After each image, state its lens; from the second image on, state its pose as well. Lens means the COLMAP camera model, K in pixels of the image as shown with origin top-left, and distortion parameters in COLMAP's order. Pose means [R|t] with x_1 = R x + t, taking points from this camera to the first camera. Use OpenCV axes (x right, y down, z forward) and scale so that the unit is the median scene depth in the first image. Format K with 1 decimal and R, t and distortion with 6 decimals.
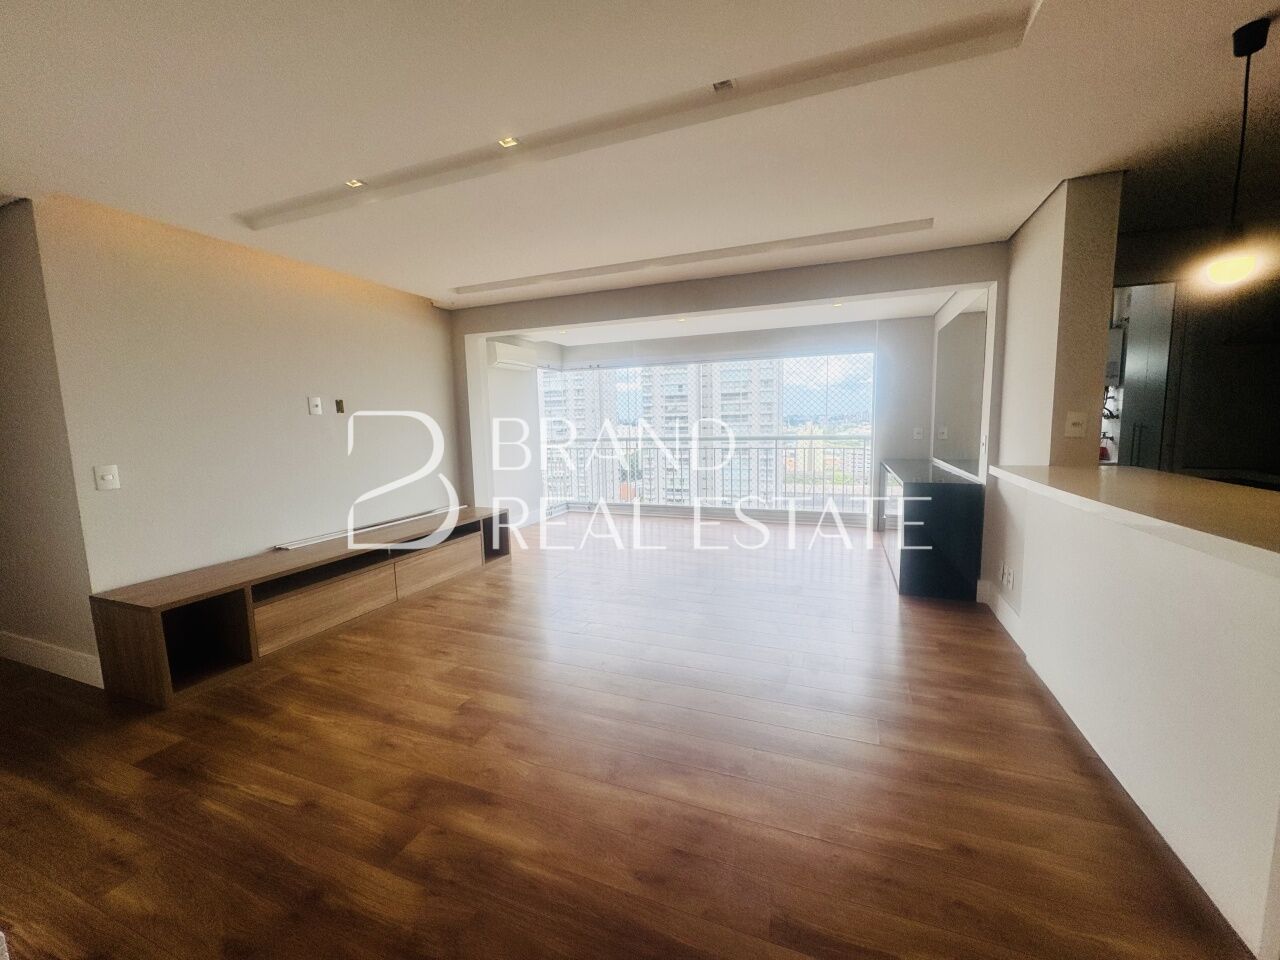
lens RADIAL K [[511.3, 0, 641.8], [0, 511.3, 478.8], [0, 0, 1]] dist [-0.004648, 0.000857]
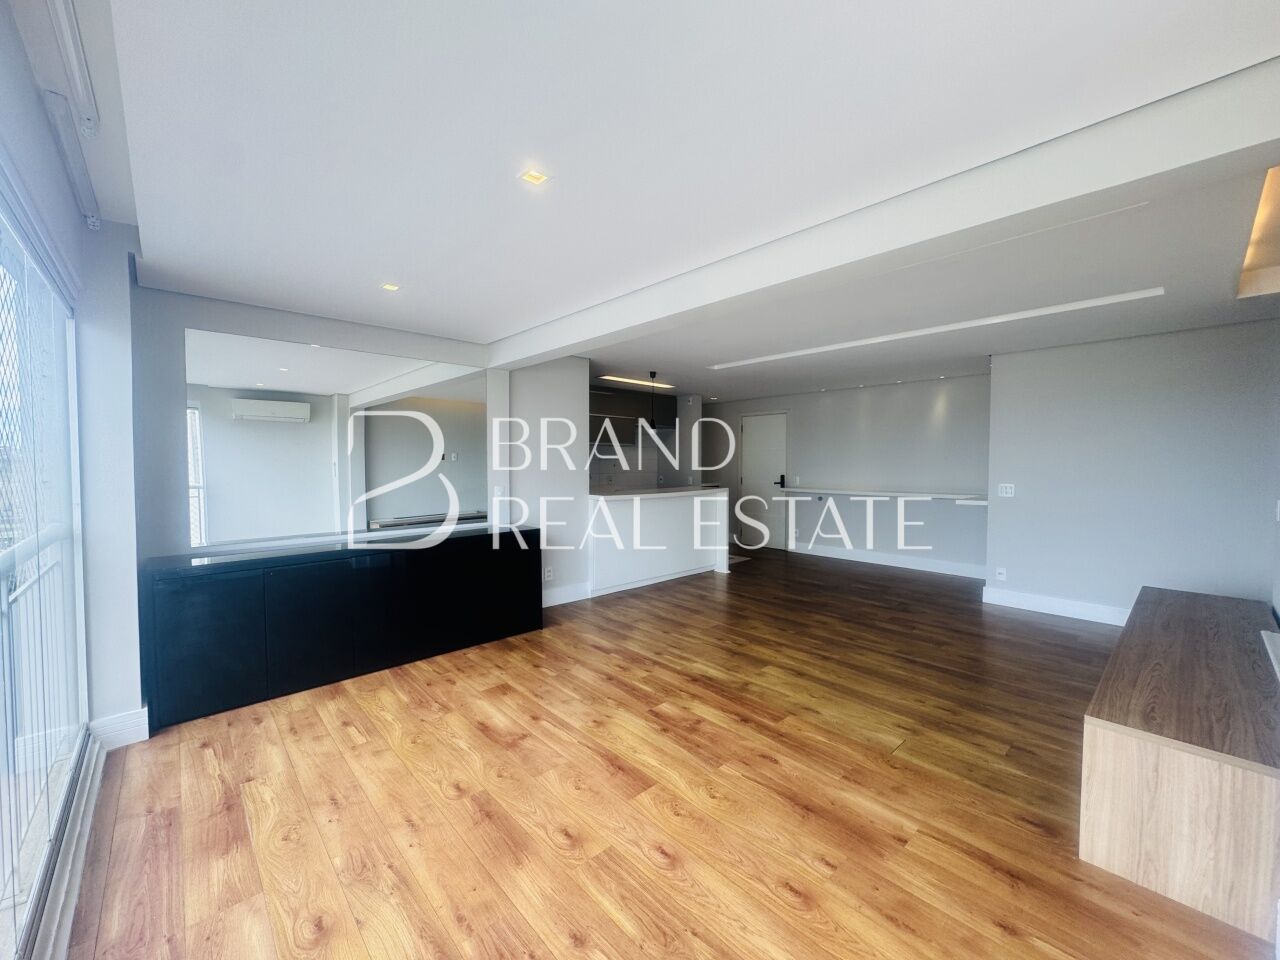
lens RADIAL K [[511.3, 0, 637.7], [0, 511.3, 483.8], [0, 0, 1]] dist [-0.004648, 0.000857]
pose [[-0.895986, 0.004152, 0.444064, -0.218687], [0.070759, 0.988516, 0.133527, -0.268395], [-0.438410, 0.151060, -0.885990, 2.238129]]
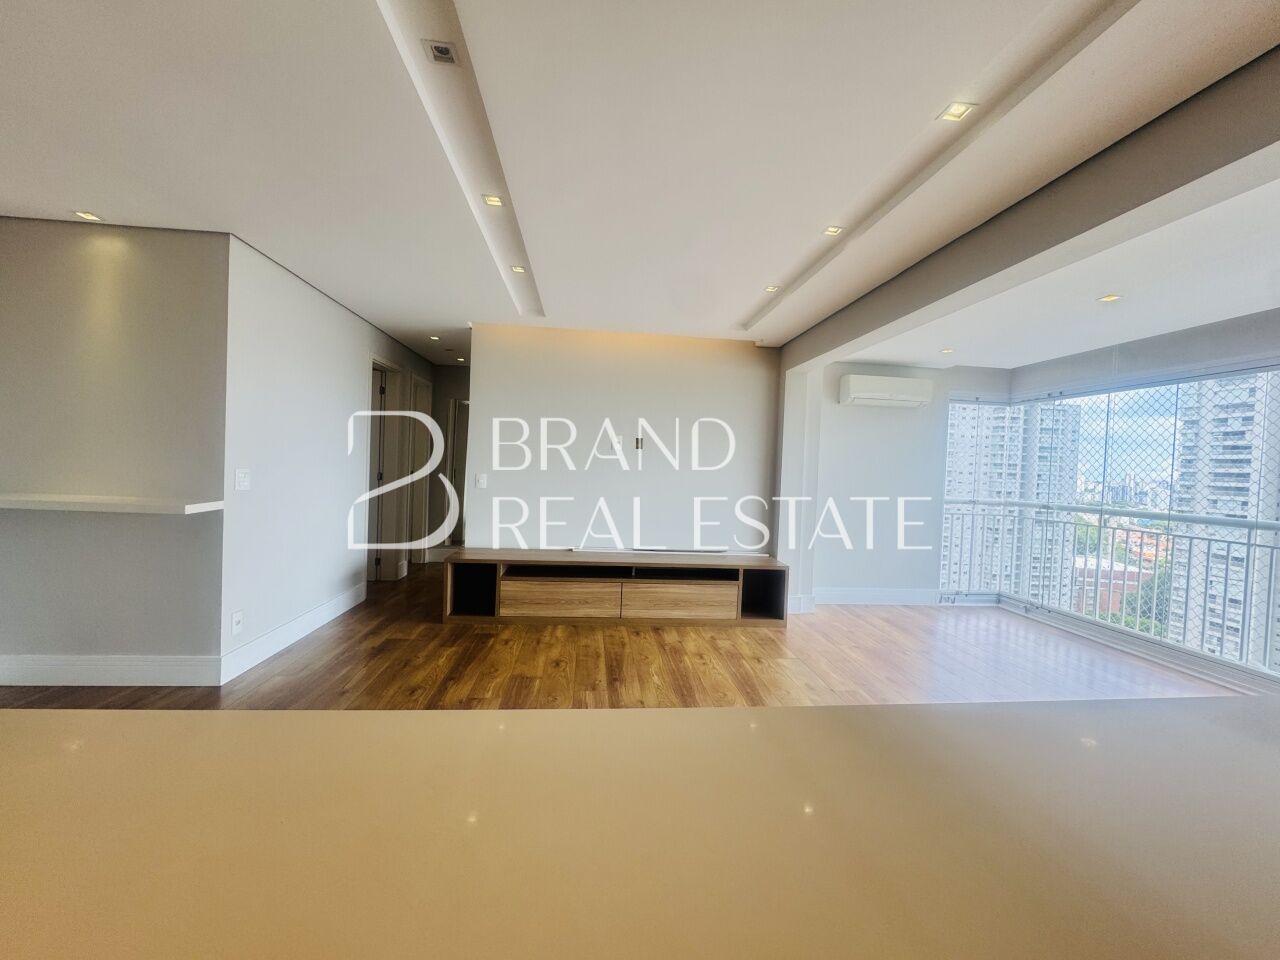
lens RADIAL K [[535.6, 0, 641.7], [0, 535.6, 480.5], [0, 0, 1]] dist [-0.004183, 0.000122]
pose [[0.452197, 0.063726, -0.889639, 0.648614], [-0.152271, 0.988317, -0.006603, -0.062777], [0.878824, 0.138452, 0.456618, 0.556787]]
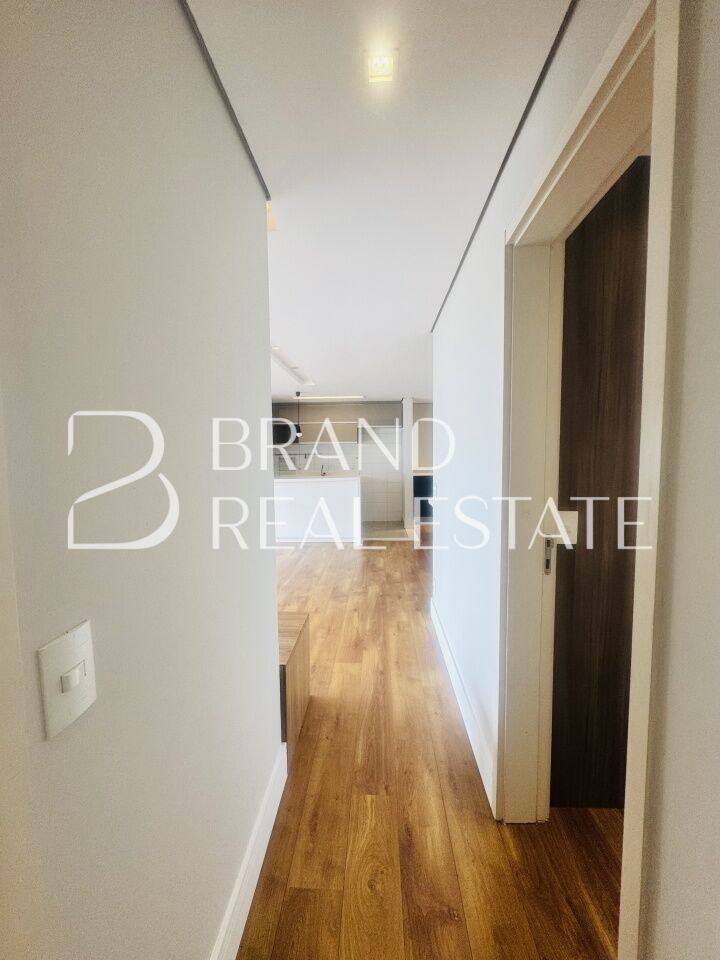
lens RADIAL K [[383.5, 0, 360.2], [0, 383.5, 470.0], [0, 0, 1]] dist [-0.004648, 0.000857]
pose [[-0.317273, -0.017566, 0.948171, -1.431261], [0.127022, 0.990032, 0.060845, -0.100342], [-0.939789, 0.139743, -0.311879, 0.854641]]
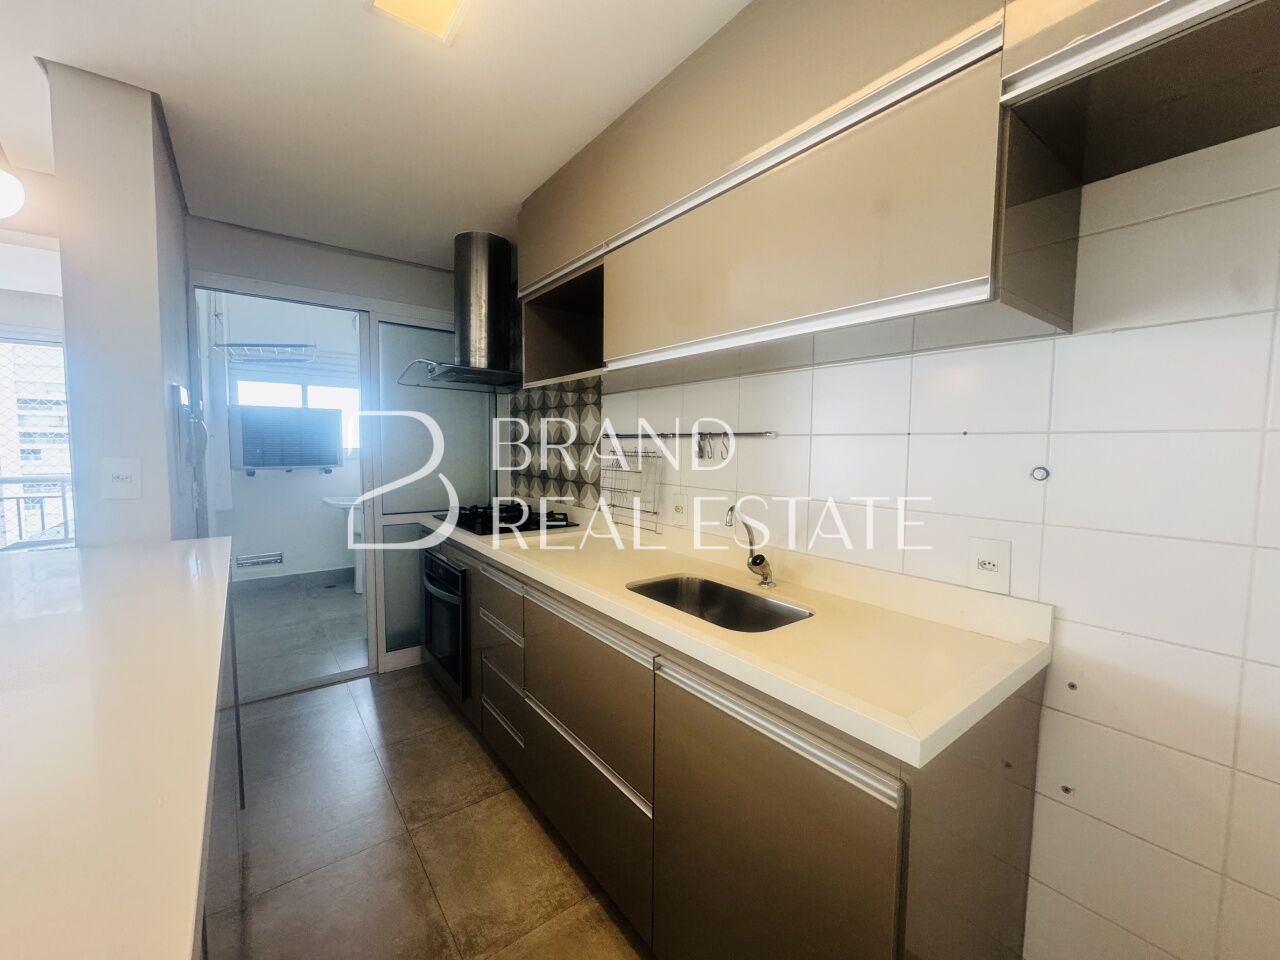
lens RADIAL K [[511.3, 0, 643.3], [0, 511.3, 480.1], [0, 0, 1]] dist [-0.004648, 0.000857]
pose [[0.516463, -0.032555, 0.855690, 0.529739], [0.074635, 0.997186, -0.007109, -0.044000], [-0.853051, 0.067536, 0.517440, 0.120821]]
